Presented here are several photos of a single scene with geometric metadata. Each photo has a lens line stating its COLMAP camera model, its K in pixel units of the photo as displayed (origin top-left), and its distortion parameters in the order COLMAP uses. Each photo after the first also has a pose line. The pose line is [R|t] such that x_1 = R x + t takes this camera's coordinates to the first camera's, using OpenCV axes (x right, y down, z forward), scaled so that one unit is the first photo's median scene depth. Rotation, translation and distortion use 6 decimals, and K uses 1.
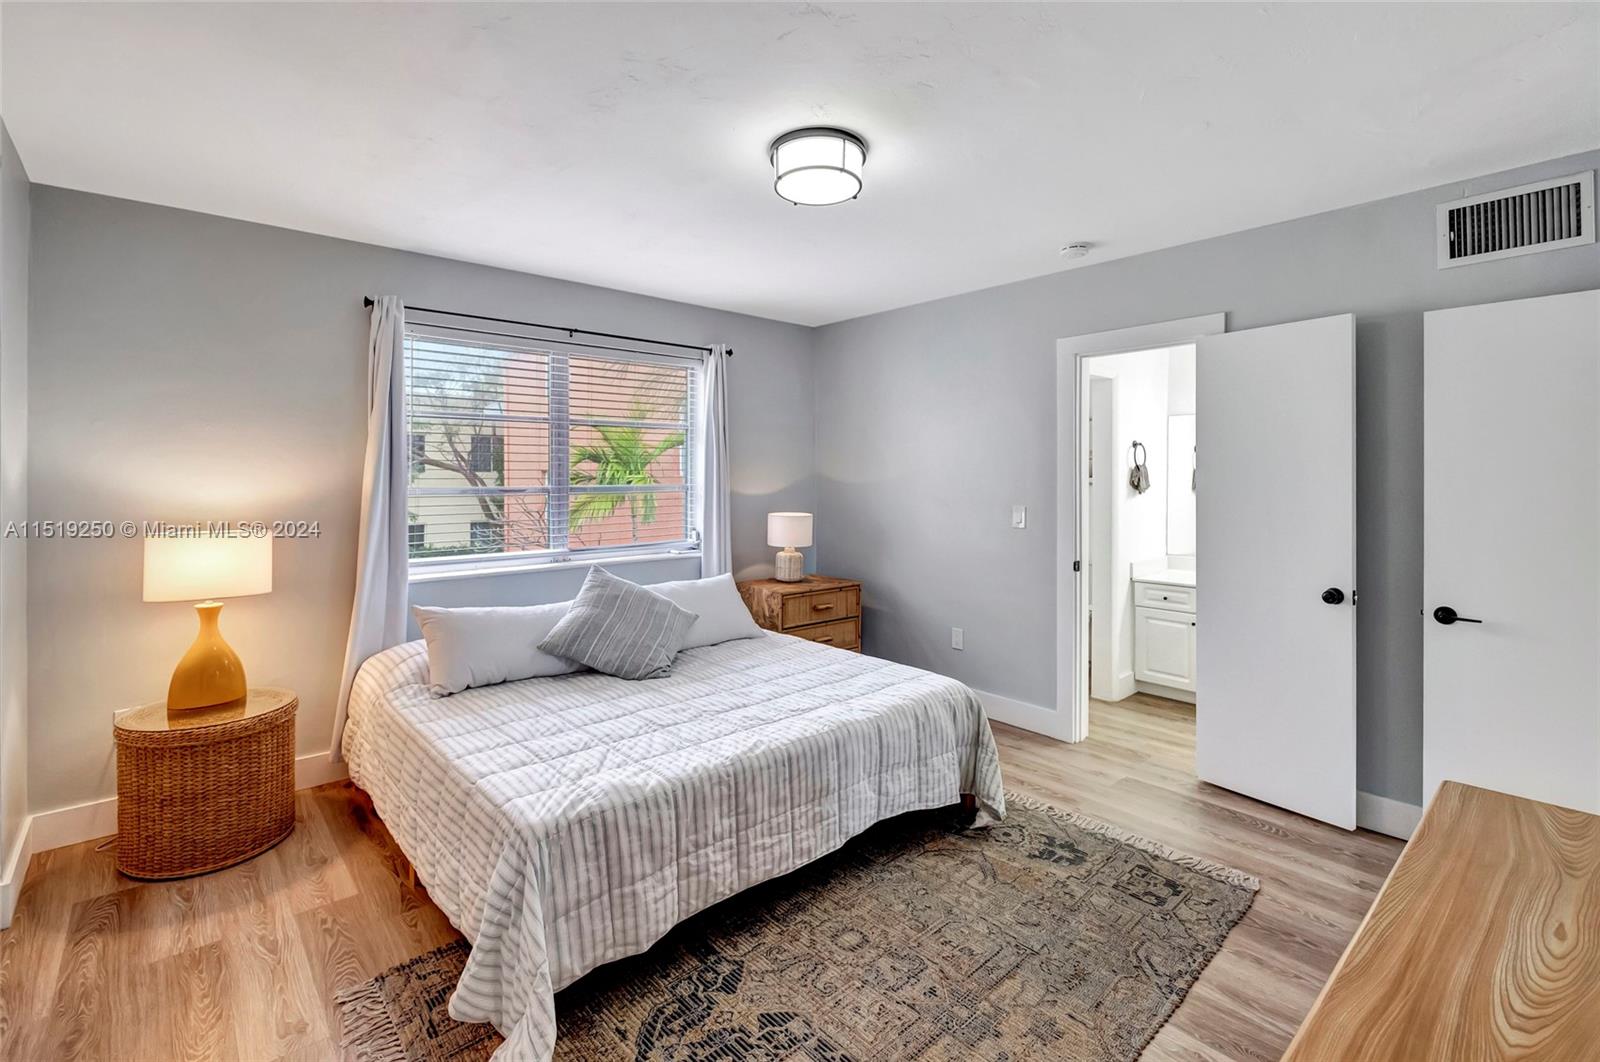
lens RADIAL K [[713.4, 0, 829.6], [0, 713.4, 475.2], [0, 0, 1]] dist [0.001644, -0.003429]
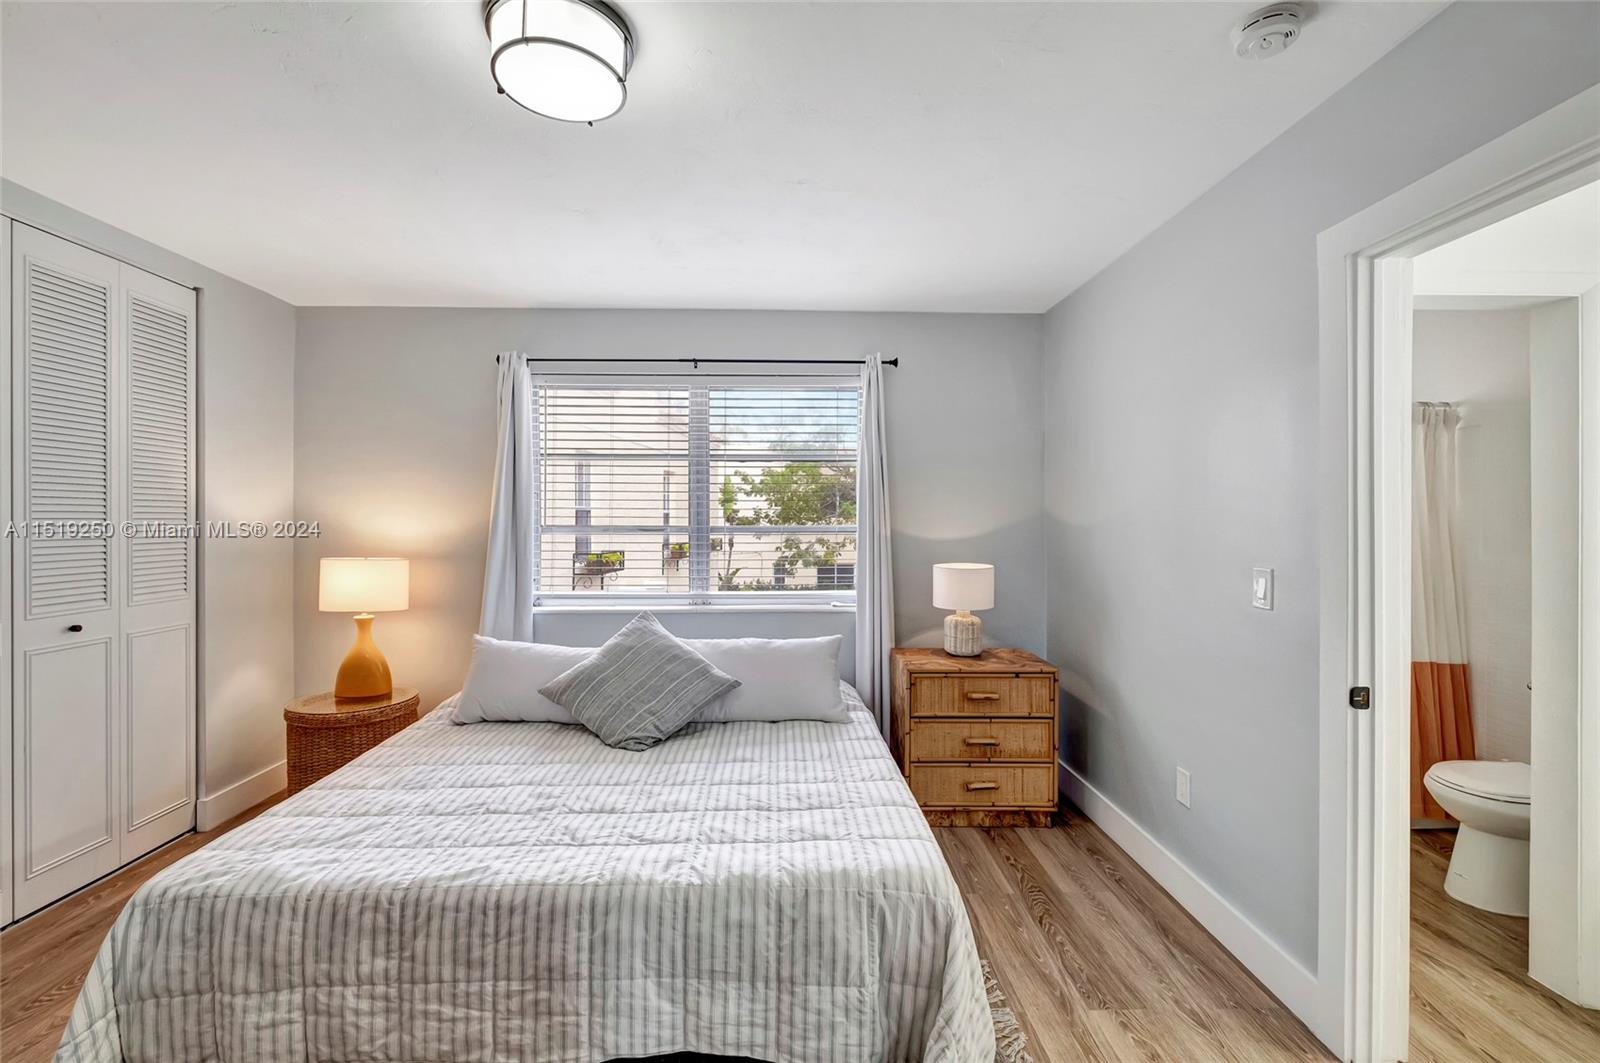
lens RADIAL K [[713.4, 0, 806.0], [0, 713.4, 515.4], [0, 0, 1]] dist [0.001644, -0.003429]
pose [[0.752675, -0.004097, -0.658380, 0.567834], [0.000564, 0.999984, -0.005579, 0.011462], [0.658392, 0.003828, 0.752665, 0.590171]]
